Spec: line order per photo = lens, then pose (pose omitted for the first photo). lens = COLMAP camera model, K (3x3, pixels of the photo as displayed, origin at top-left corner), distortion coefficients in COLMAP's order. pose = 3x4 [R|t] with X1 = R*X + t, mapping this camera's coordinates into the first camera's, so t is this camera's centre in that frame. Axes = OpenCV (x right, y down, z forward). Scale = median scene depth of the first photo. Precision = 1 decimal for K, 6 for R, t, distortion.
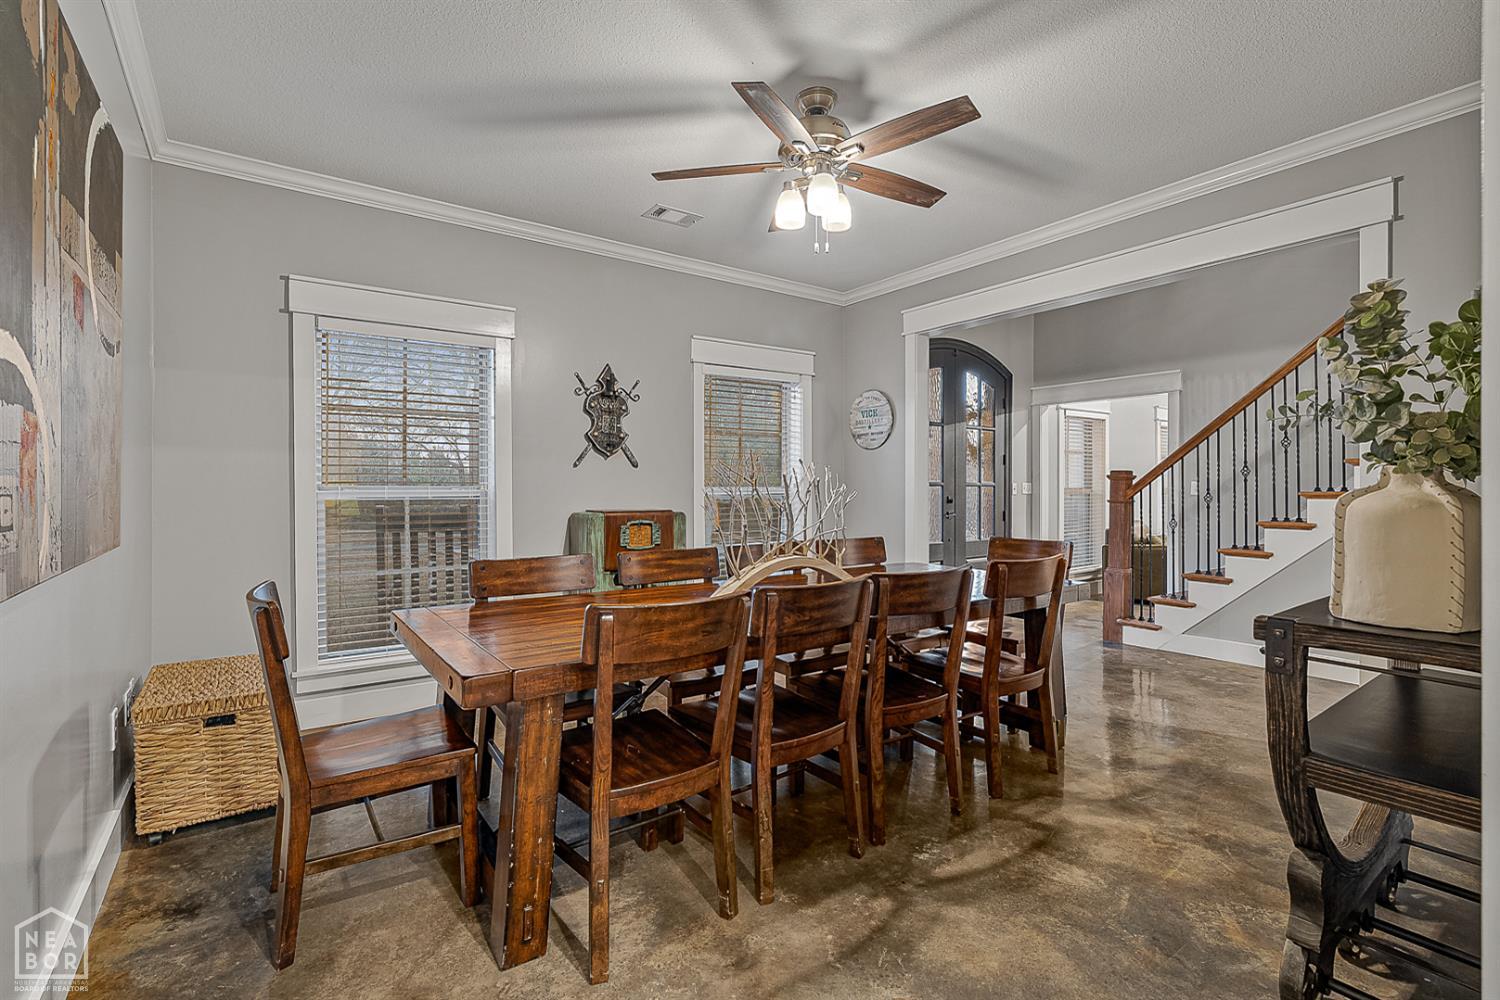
lens RADIAL K [[692.9, 0, 746.0], [0, 692.9, 488.7], [0, 0, 1]] dist [-0.005873, 0.001900]
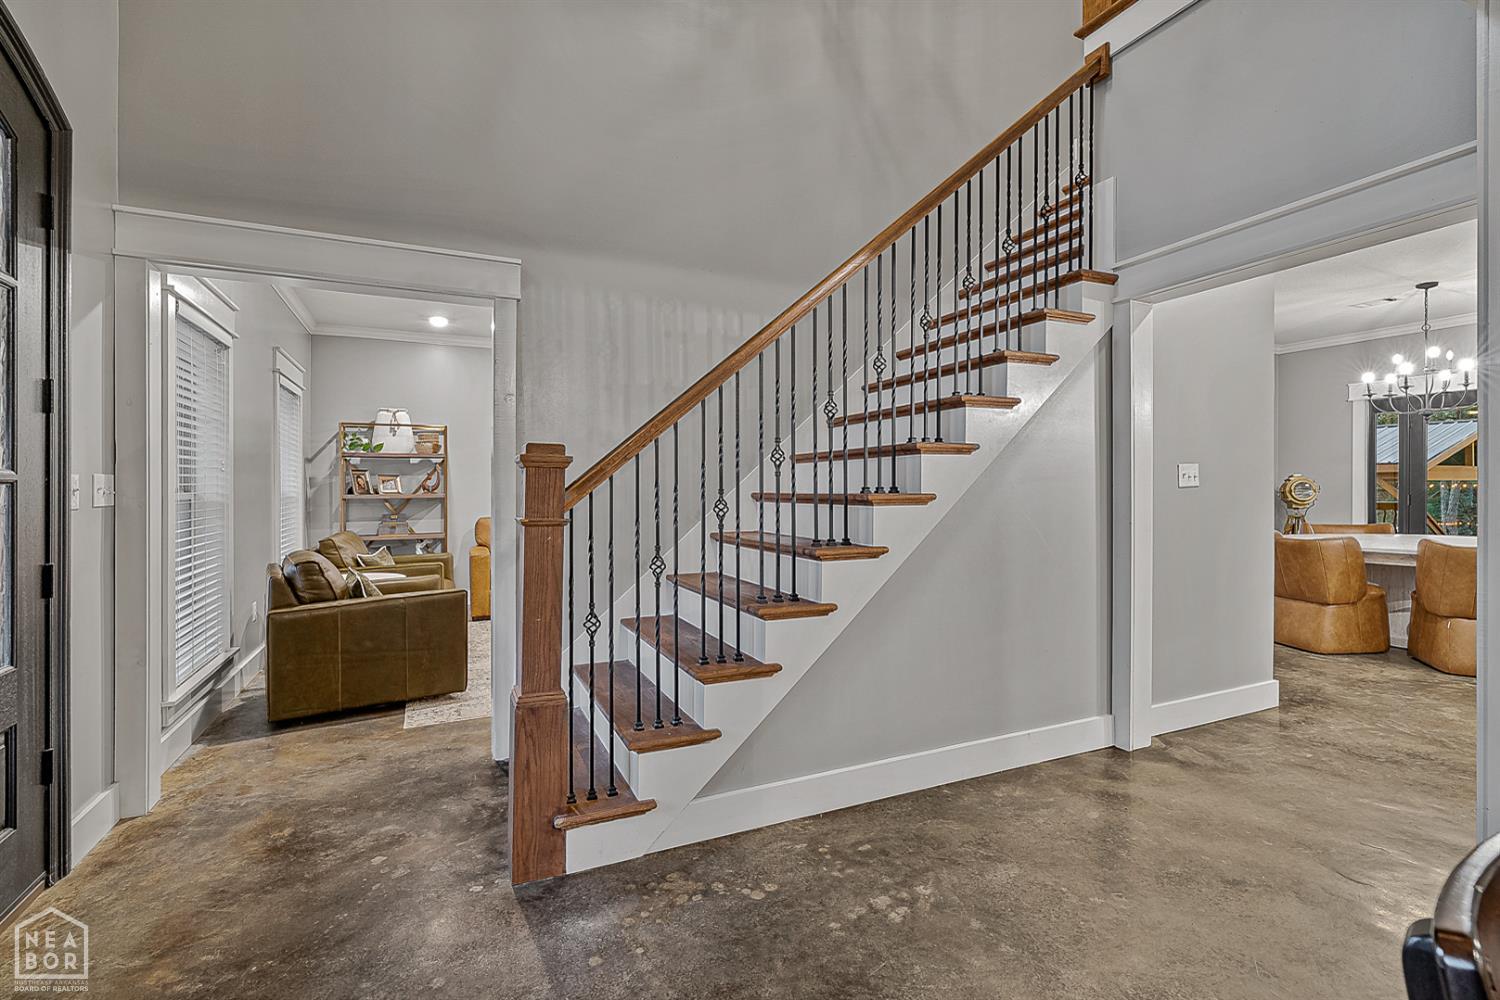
lens RADIAL K [[692.9, 0, 744.9], [0, 692.9, 495.9], [0, 0, 1]] dist [-0.005873, 0.001900]
pose [[0.199138, -0.002304, 0.979969, 0.171614], [0.004199, 0.999990, 0.001498, 0.004456], [-0.979962, 0.003816, 0.199146, 0.811343]]
